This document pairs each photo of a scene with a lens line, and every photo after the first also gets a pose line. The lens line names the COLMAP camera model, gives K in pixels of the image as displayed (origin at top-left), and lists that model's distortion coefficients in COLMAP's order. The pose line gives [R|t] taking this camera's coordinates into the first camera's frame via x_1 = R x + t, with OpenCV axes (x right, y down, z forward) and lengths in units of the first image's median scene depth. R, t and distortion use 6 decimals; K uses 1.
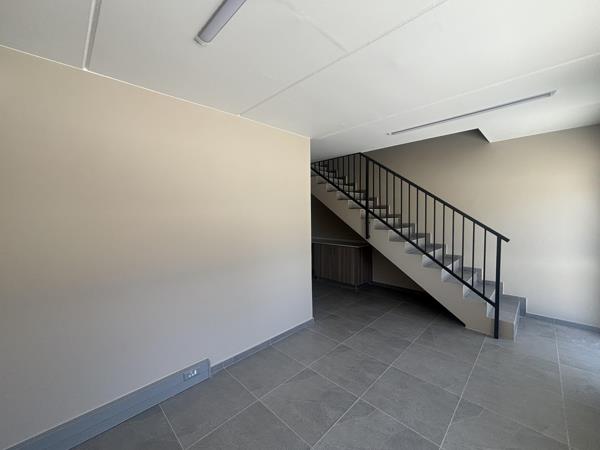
lens RADIAL K [[241.3, 0, 299.9], [0, 241.3, 224.2], [0, 0, 1]] dist [0.002692, 0.000398]
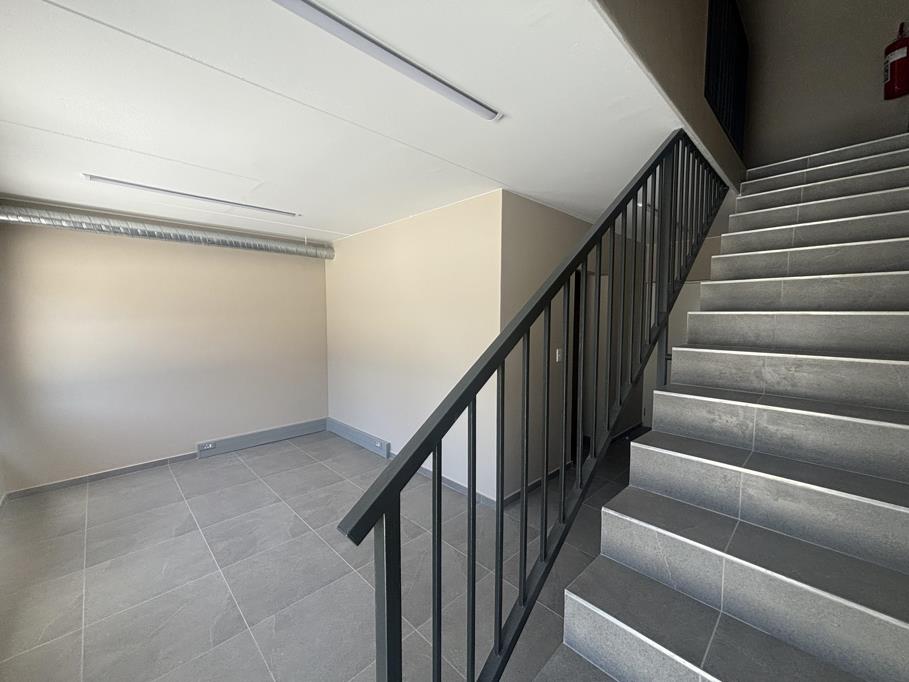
lens RADIAL K [[365.6, 0, 454.5], [0, 365.6, 339.3], [0, 0, 1]] dist [0.002692, 0.000398]
pose [[-0.010031, 0.082730, -0.996522, 1.428546], [-0.046002, 0.995478, 0.083106, -0.109830], [0.998891, 0.046675, -0.006179, 1.397303]]
